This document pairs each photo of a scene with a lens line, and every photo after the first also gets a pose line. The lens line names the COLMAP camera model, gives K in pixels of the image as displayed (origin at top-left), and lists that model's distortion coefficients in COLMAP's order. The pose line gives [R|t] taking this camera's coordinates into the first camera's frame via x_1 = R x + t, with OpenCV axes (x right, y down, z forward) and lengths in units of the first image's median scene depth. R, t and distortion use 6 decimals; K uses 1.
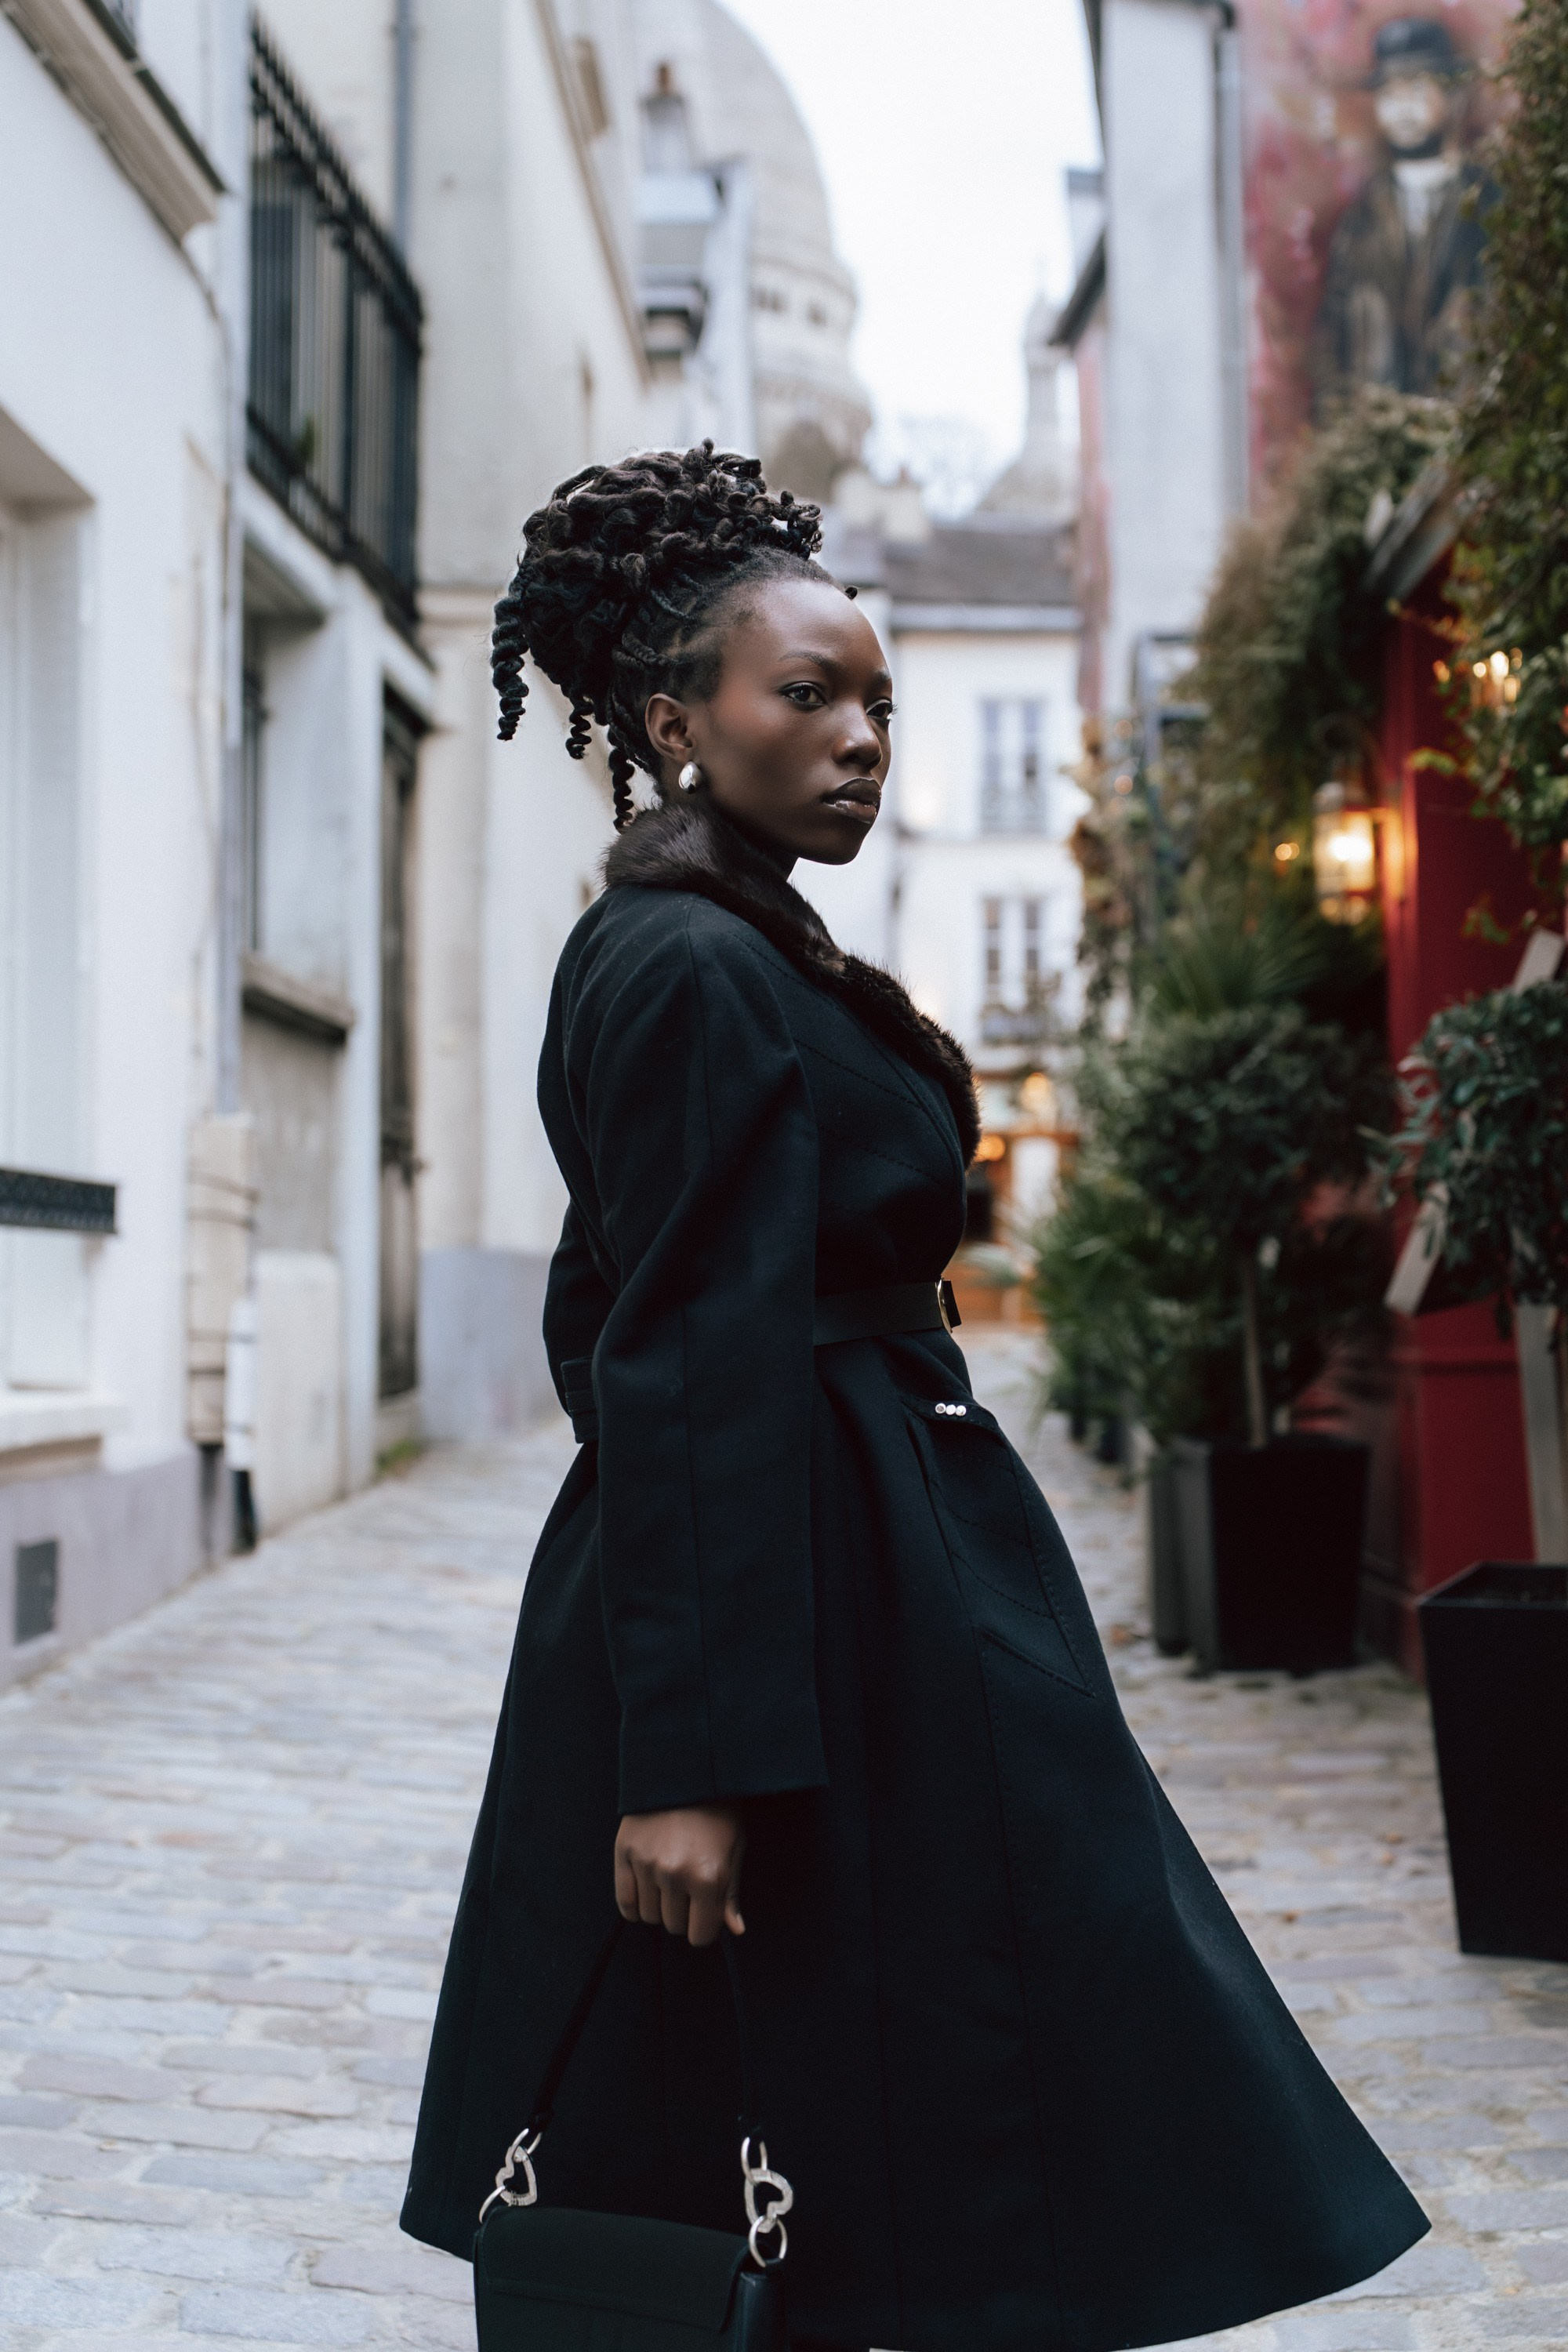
lens RADIAL K [[5623.0, 0, 884.0], [0, 5623.0, 1293.5], [0, 0, 1]] dist [0.002776, 0.074111]
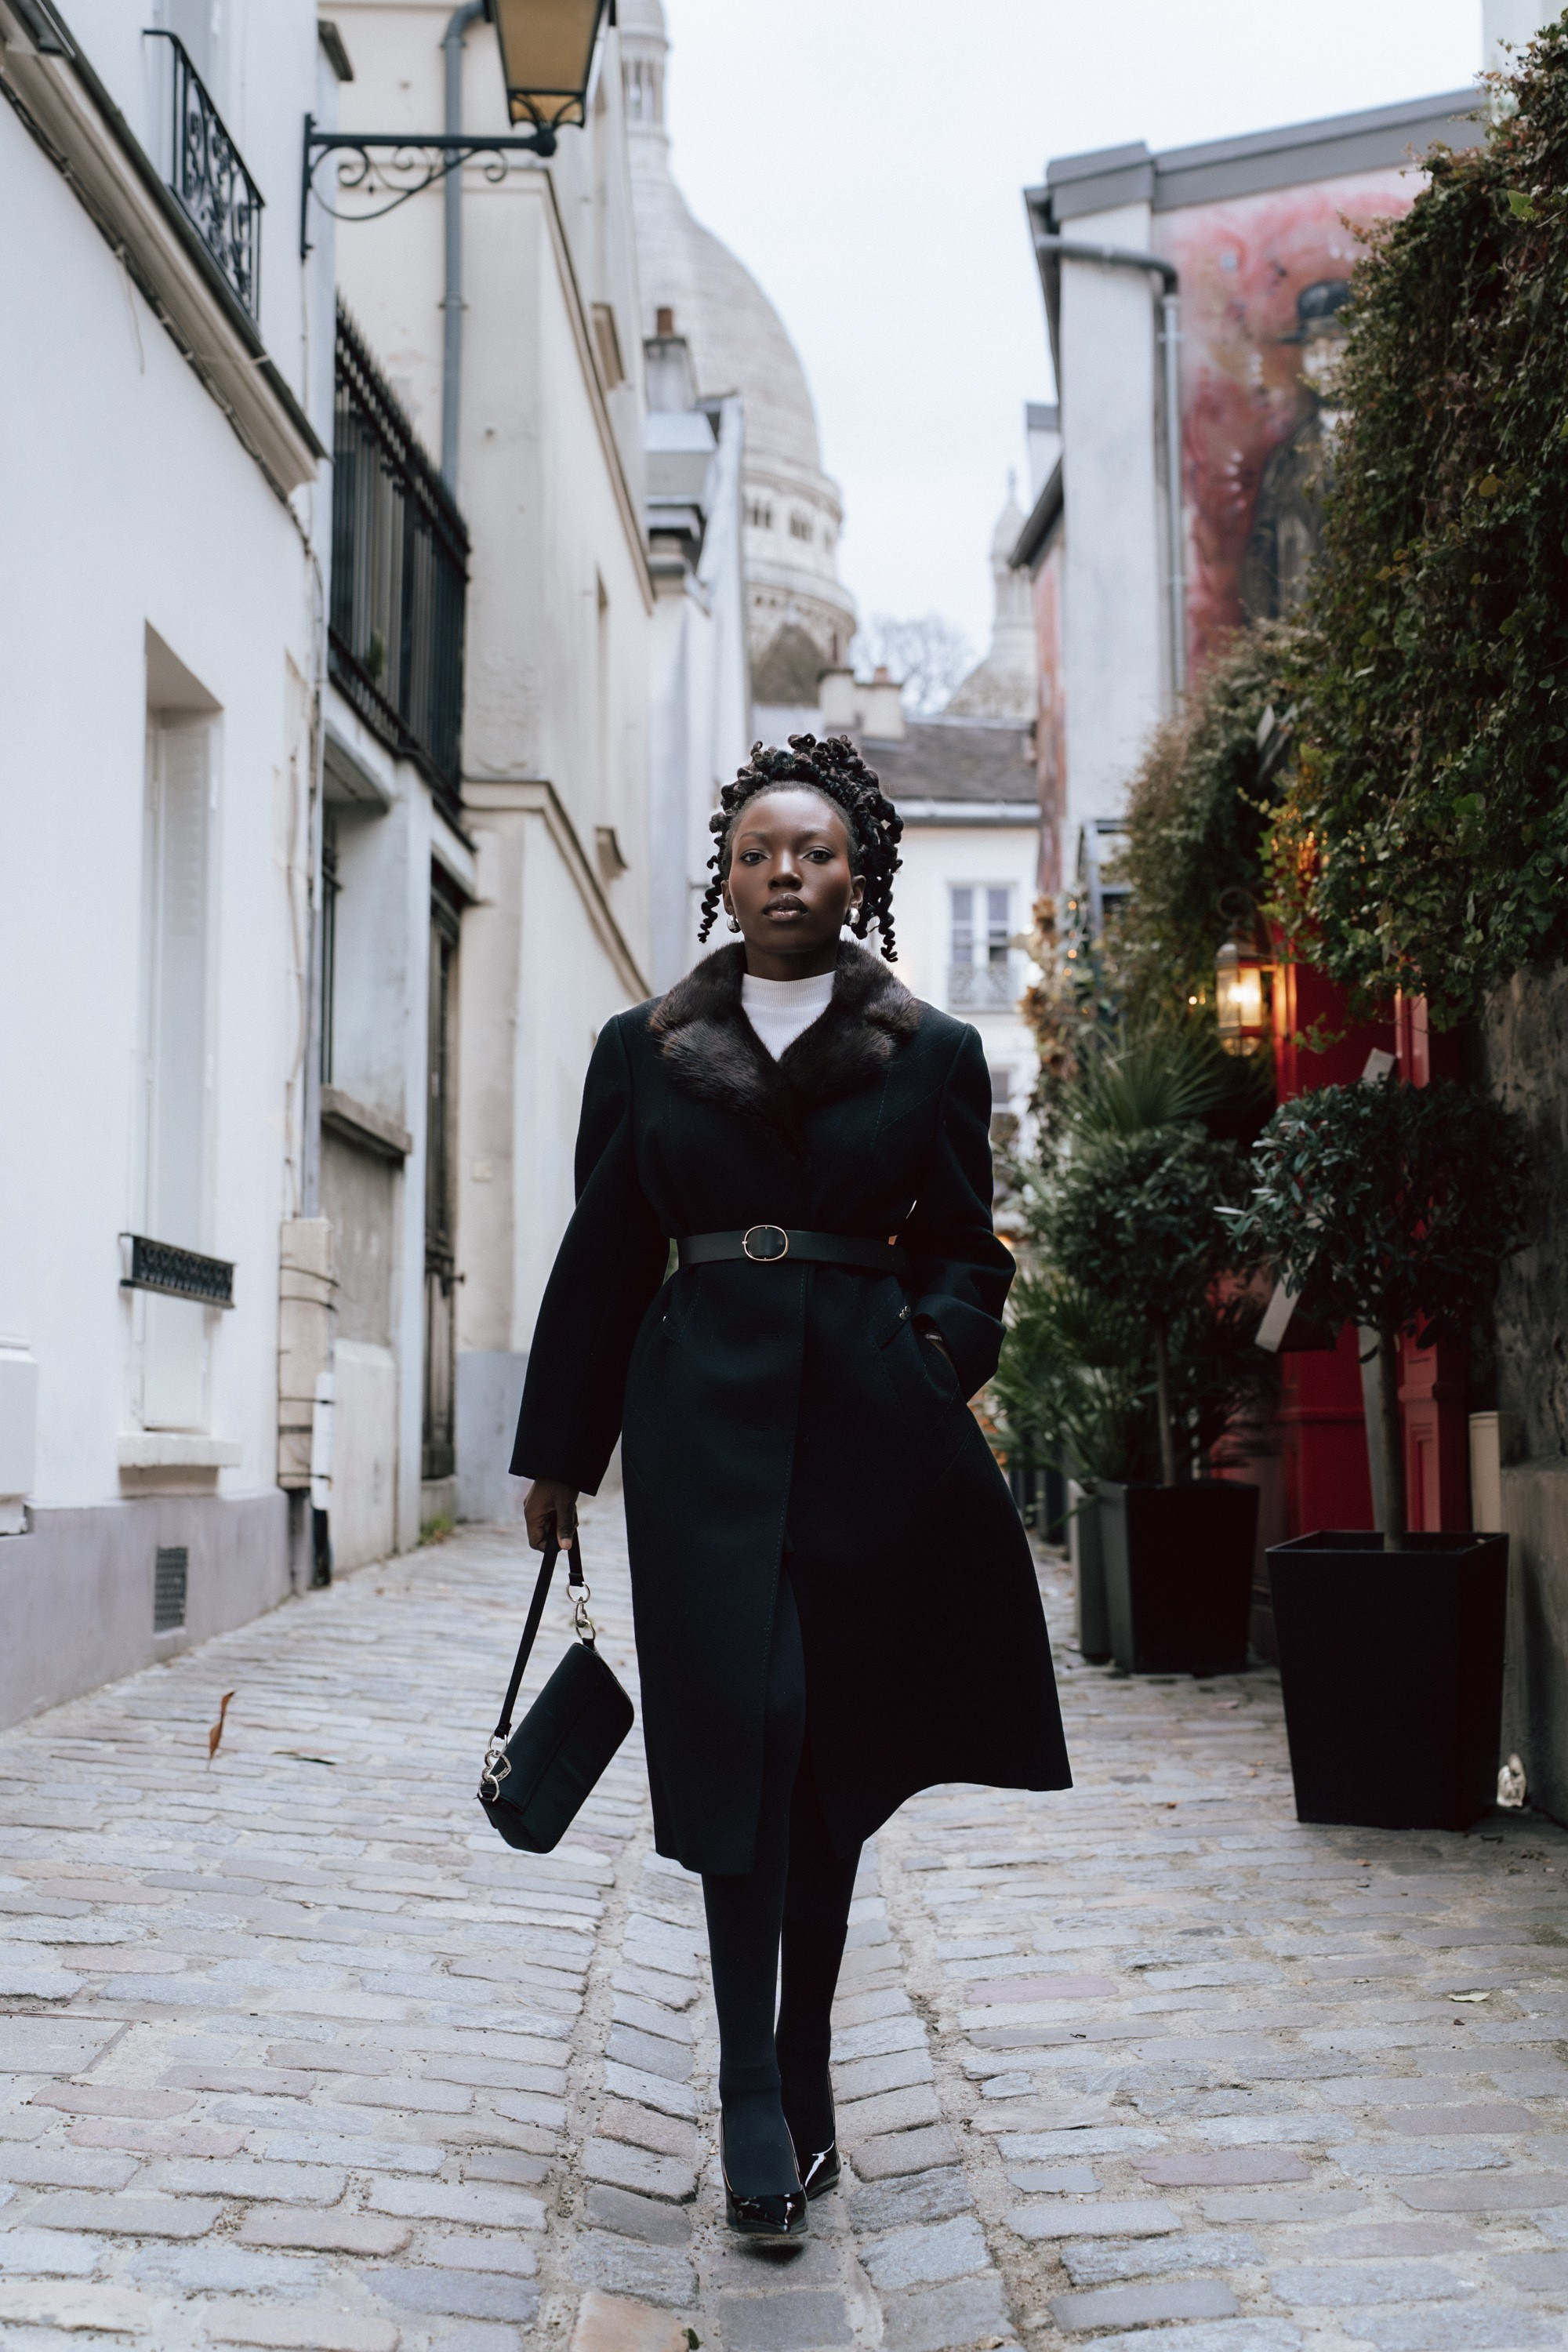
lens RADIAL K [[5864.4, 0, 630.4], [0, 5864.4, 1175.6], [0, 0, 1]] dist [-0.008030, 0.188571]
pose [[0.999213, 0.005304, -0.039321, 0.000090], [-0.007561, 0.998318, -0.057483, 0.028670], [0.038950, 0.057735, 0.997572, -0.228322]]
